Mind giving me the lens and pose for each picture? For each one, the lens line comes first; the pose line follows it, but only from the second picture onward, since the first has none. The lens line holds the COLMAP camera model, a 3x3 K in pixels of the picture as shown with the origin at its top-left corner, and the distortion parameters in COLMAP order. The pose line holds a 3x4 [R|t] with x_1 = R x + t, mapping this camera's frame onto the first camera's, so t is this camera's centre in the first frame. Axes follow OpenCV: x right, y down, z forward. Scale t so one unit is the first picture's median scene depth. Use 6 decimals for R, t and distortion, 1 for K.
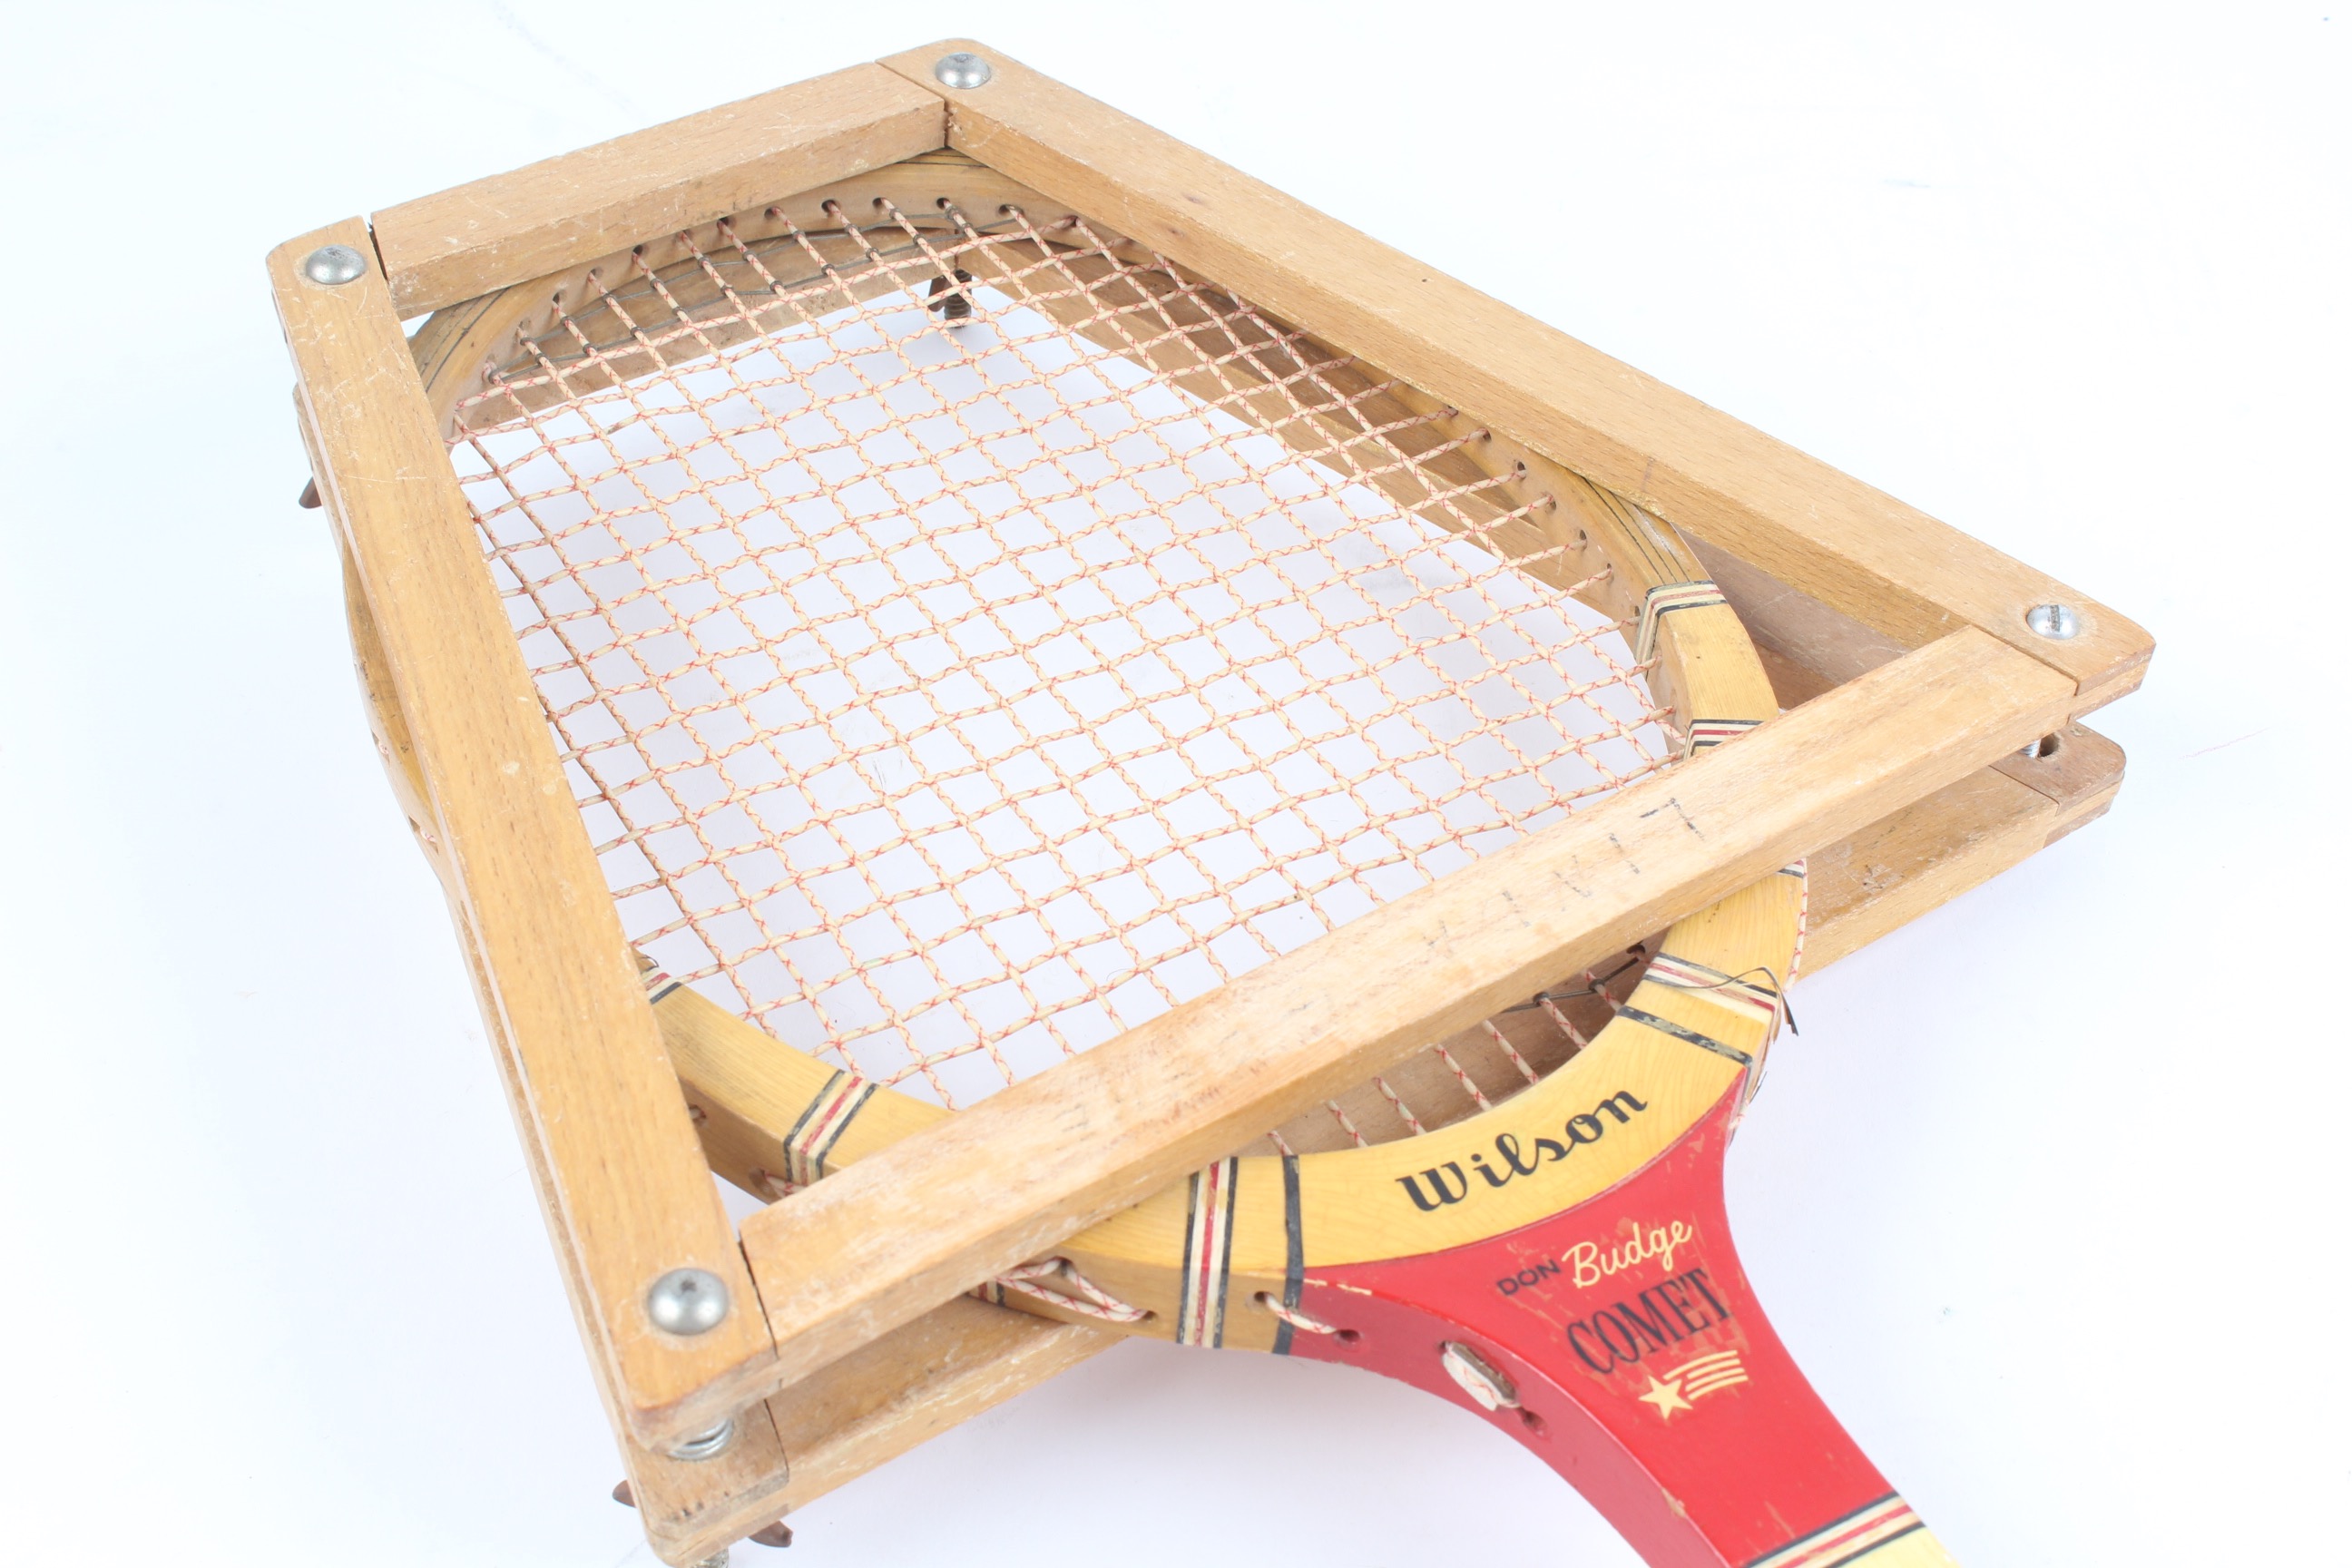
lens RADIAL K [[3256.7, 0, 1116.1], [0, 3256.7, 841.9], [0, 0, 1]] dist [-0.061387, 0.000000]
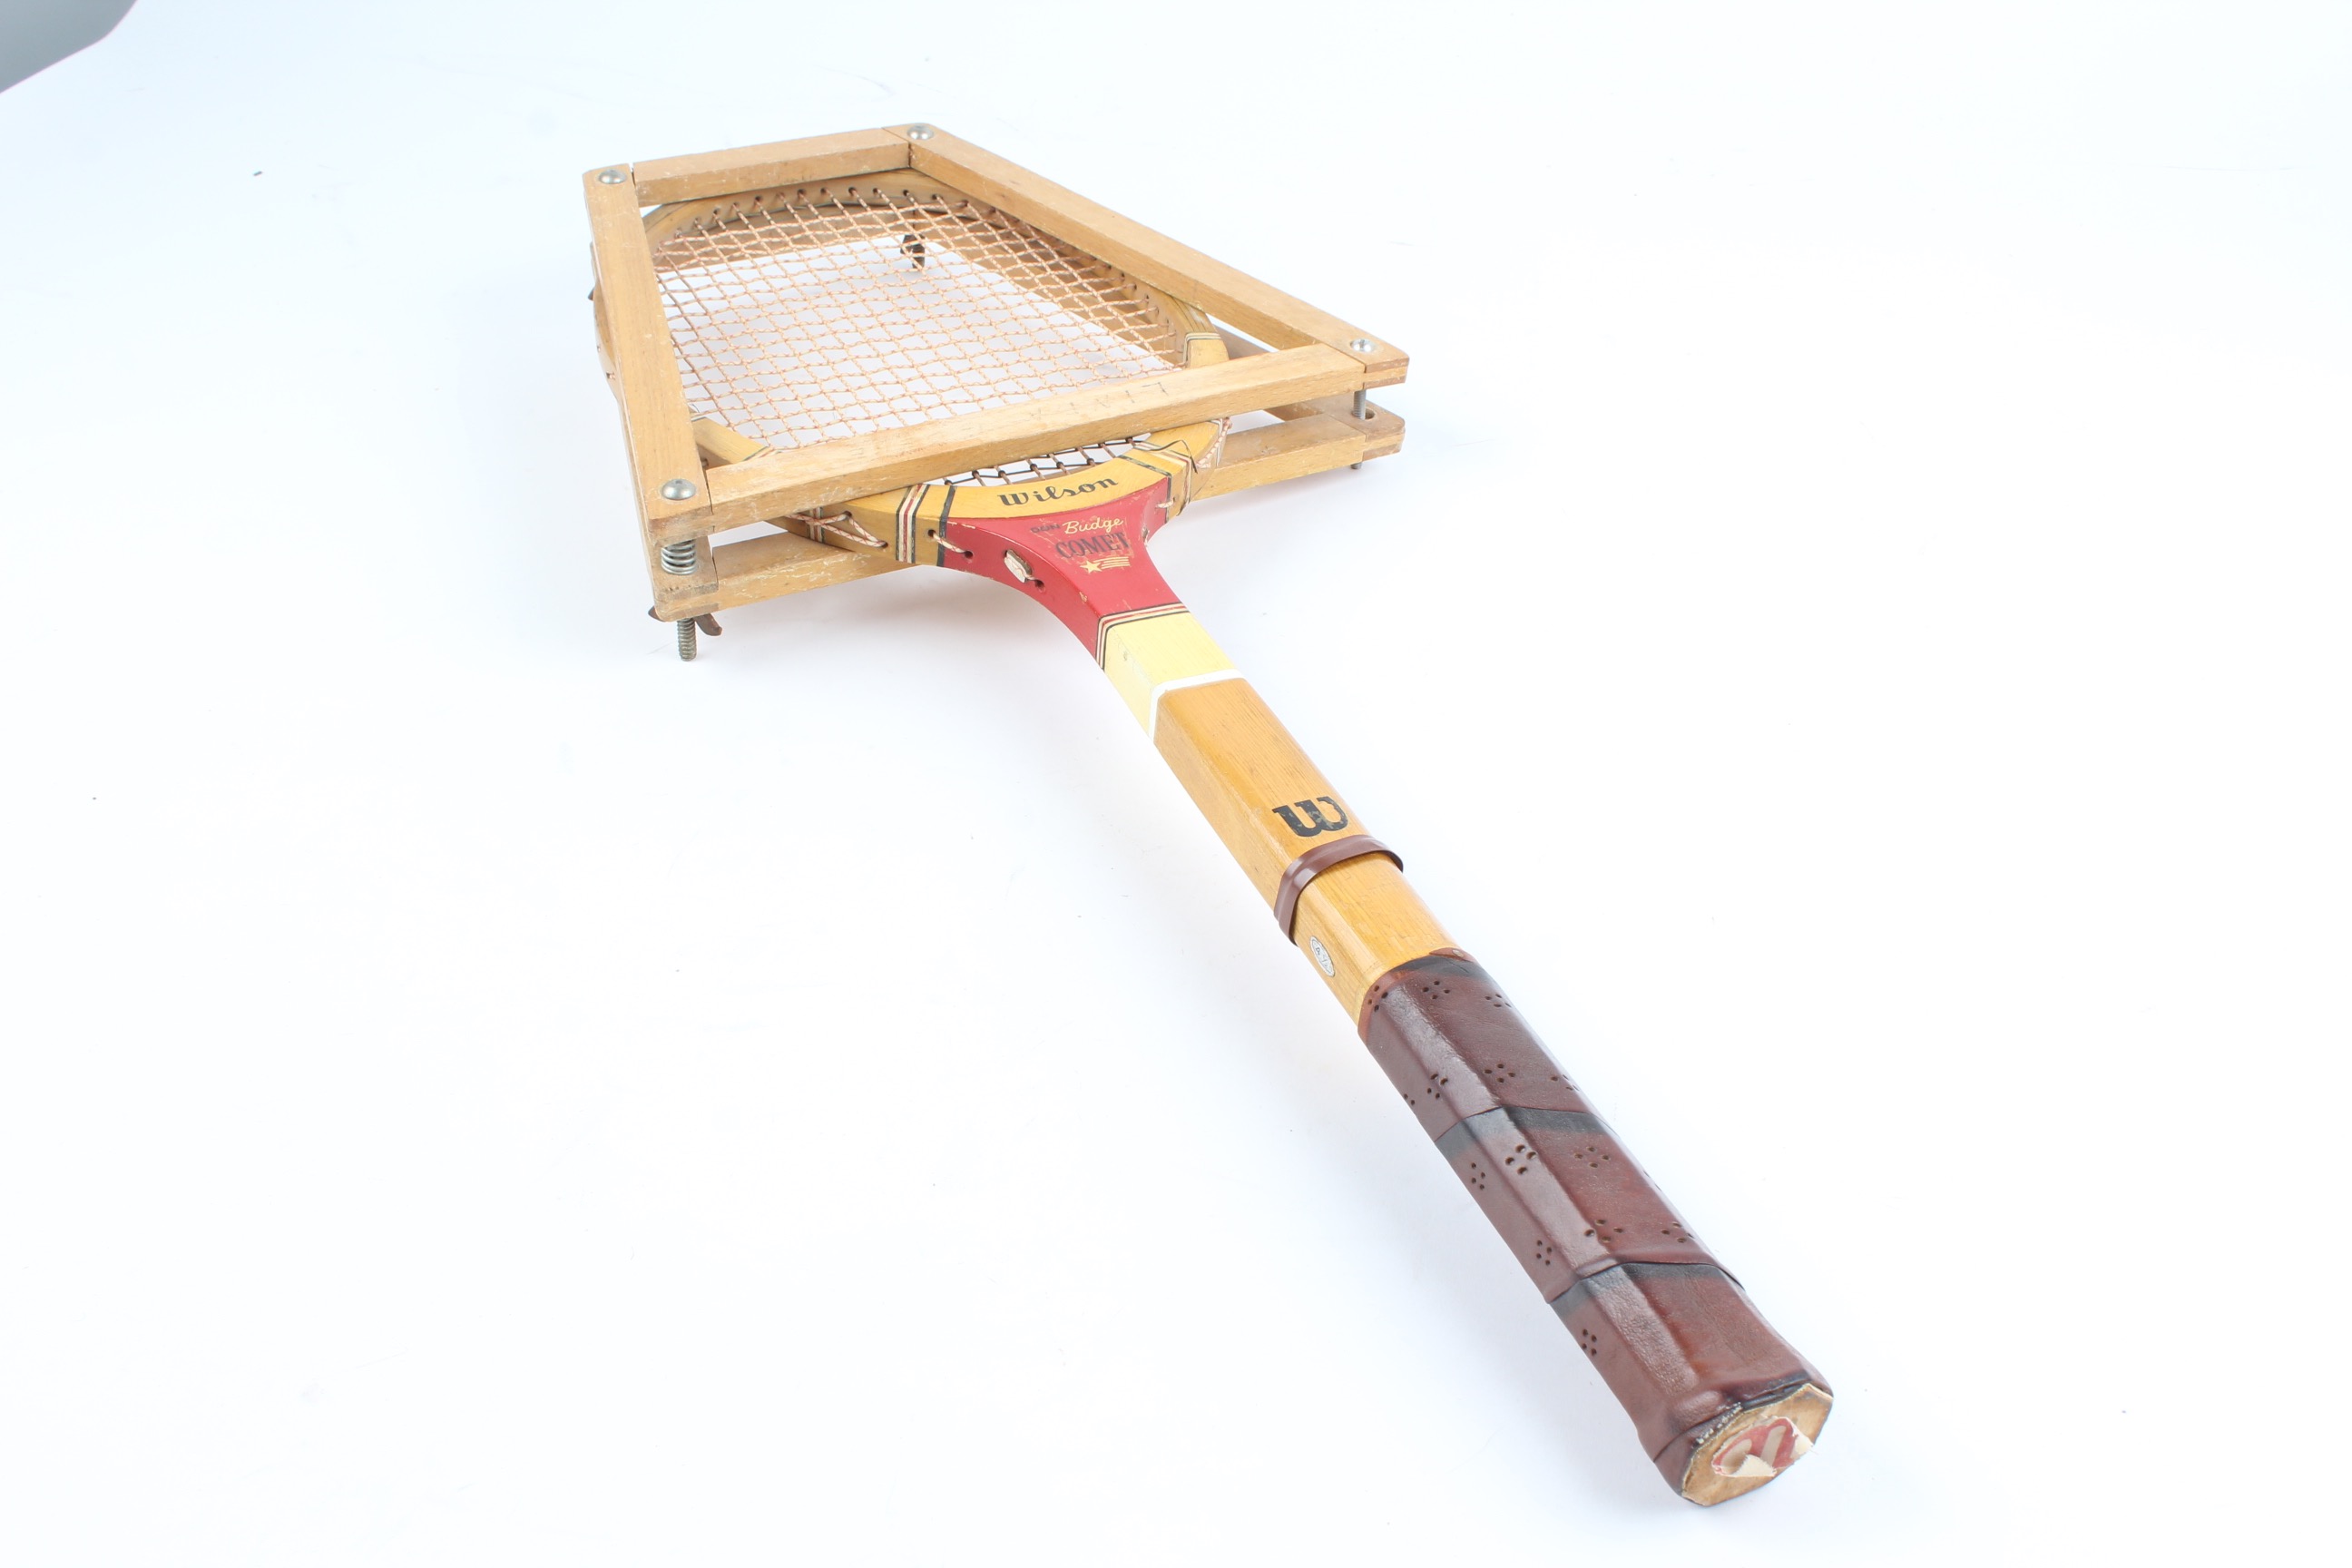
lens RADIAL K [[2277.1, 0, 1161.2], [0, 2277.1, 786.6], [0, 0, 1]] dist [-0.133536, 0.000000]
pose [[0.996582, 0.070063, -0.043776, 0.270782], [-0.074930, 0.989728, -0.121751, 0.467738], [0.034796, 0.124615, 0.991595, -0.525484]]
